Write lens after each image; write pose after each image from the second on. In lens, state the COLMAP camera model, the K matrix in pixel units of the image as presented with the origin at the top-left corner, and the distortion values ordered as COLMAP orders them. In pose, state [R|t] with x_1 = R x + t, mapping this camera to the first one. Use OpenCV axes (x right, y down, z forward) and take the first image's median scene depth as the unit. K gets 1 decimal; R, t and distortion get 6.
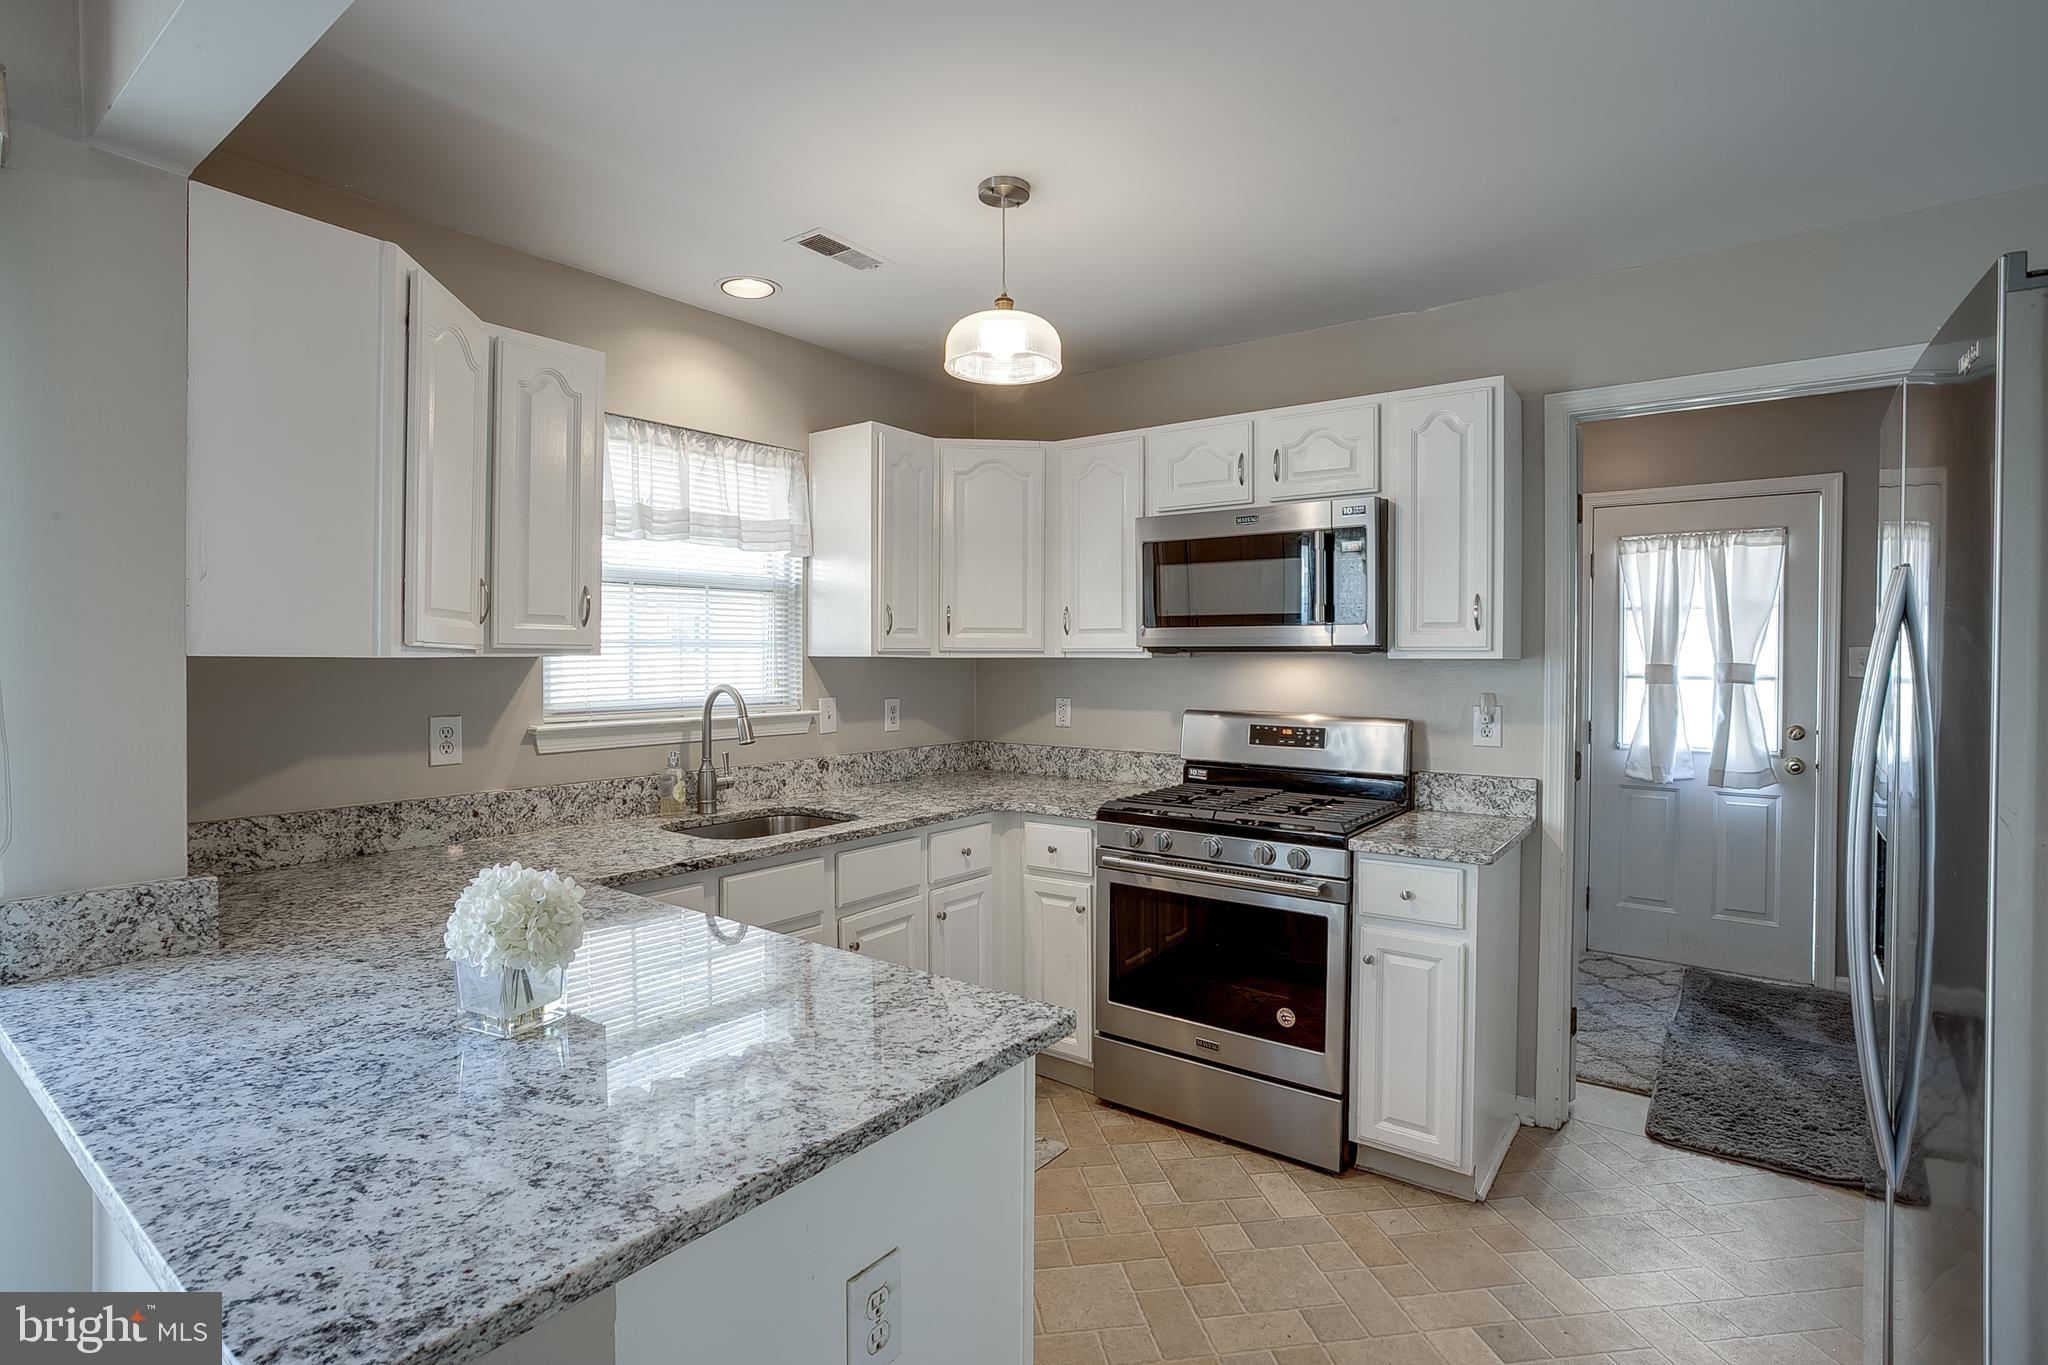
lens RADIAL K [[975.5, 0, 1006.4], [0, 975.5, 681.3], [0, 0, 1]] dist [-0.014339, 0.001327]
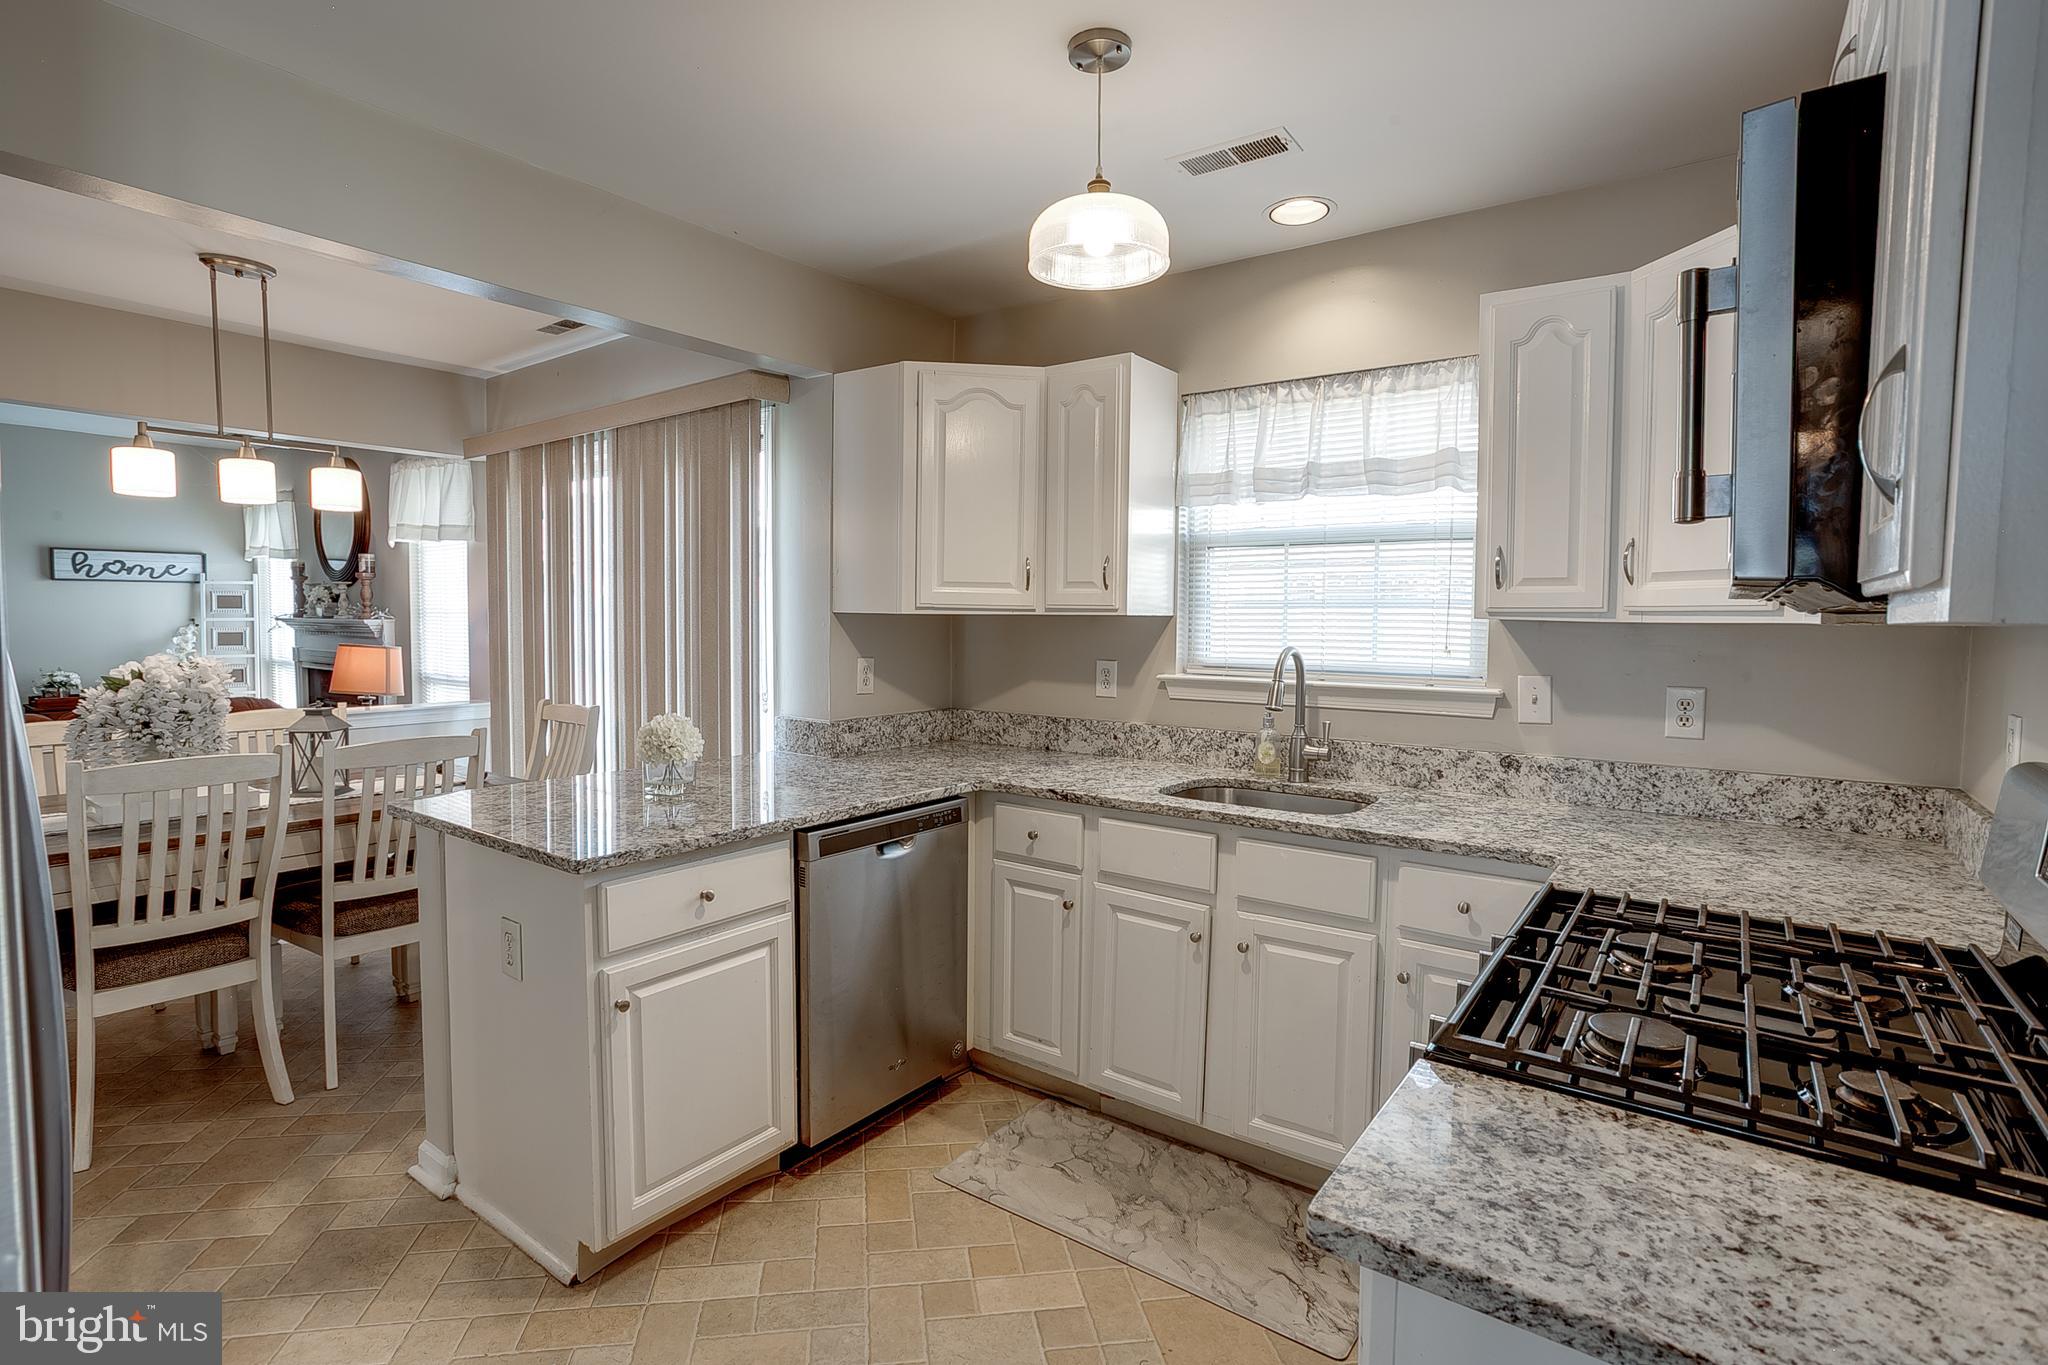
lens RADIAL K [[975.5, 0, 1024.8], [0, 975.5, 672.6], [0, 0, 1]] dist [-0.014339, 0.001327]
pose [[0.052980, 0.055691, -0.997041, 0.613495], [-0.036147, 0.997896, 0.053818, -0.012557], [0.997941, 0.033189, 0.054881, 0.667204]]
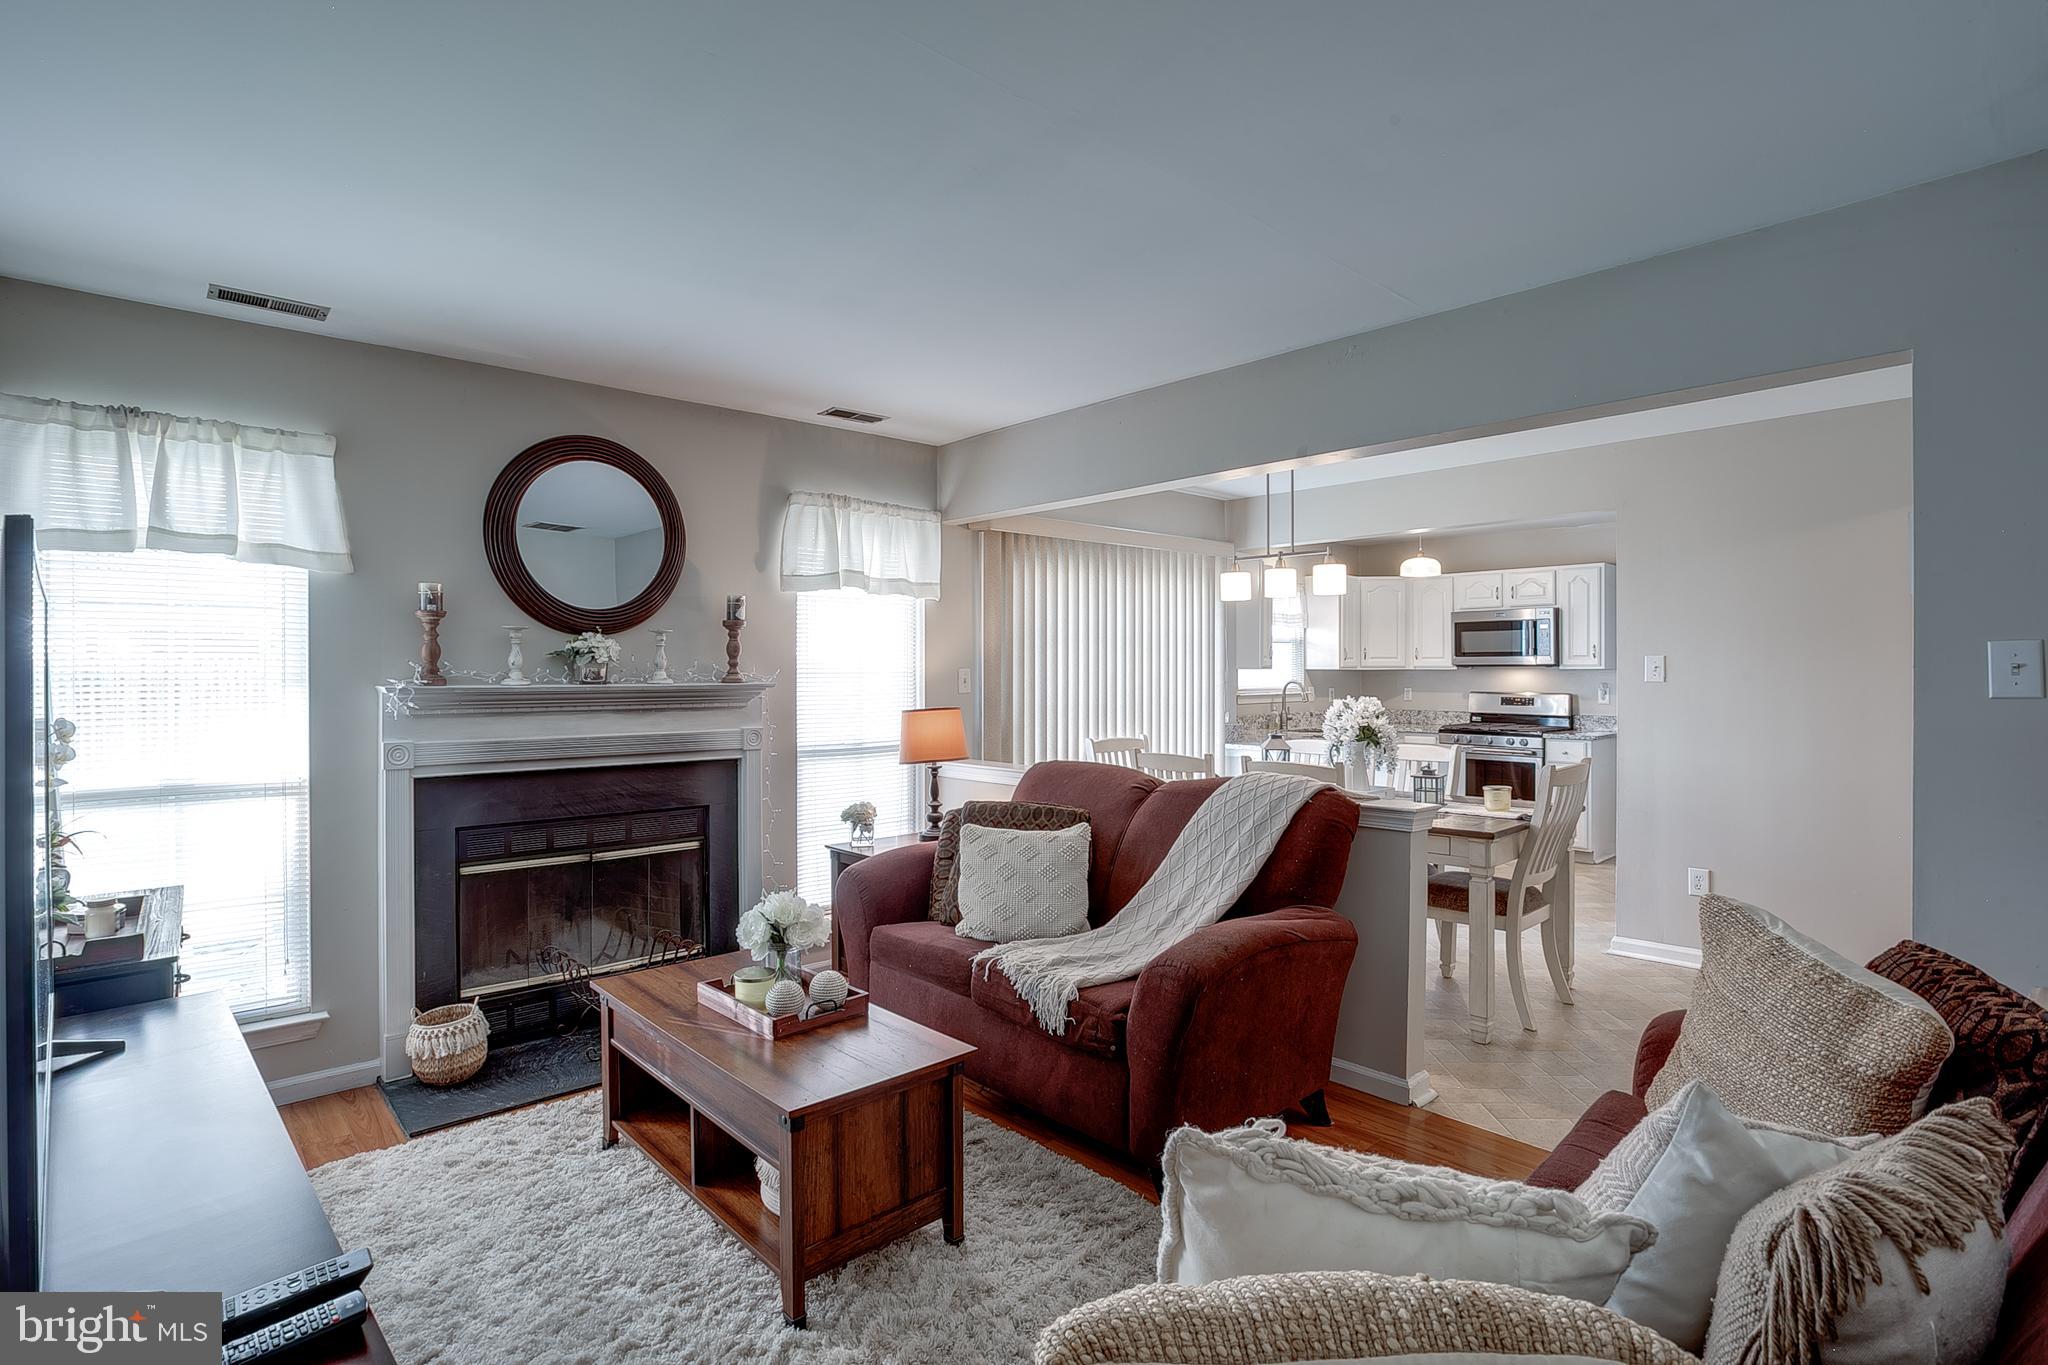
lens RADIAL K [[1022.8, 0, 1017.3], [0, 1022.8, 677.1], [0, 0, 1]] dist [0.003528, 0.000214]
pose [[0.987084, -0.004347, -0.160147, -0.572940], [0.001589, 0.999848, -0.017348, 0.041409], [0.160198, 0.016869, 0.986941, -1.845850]]
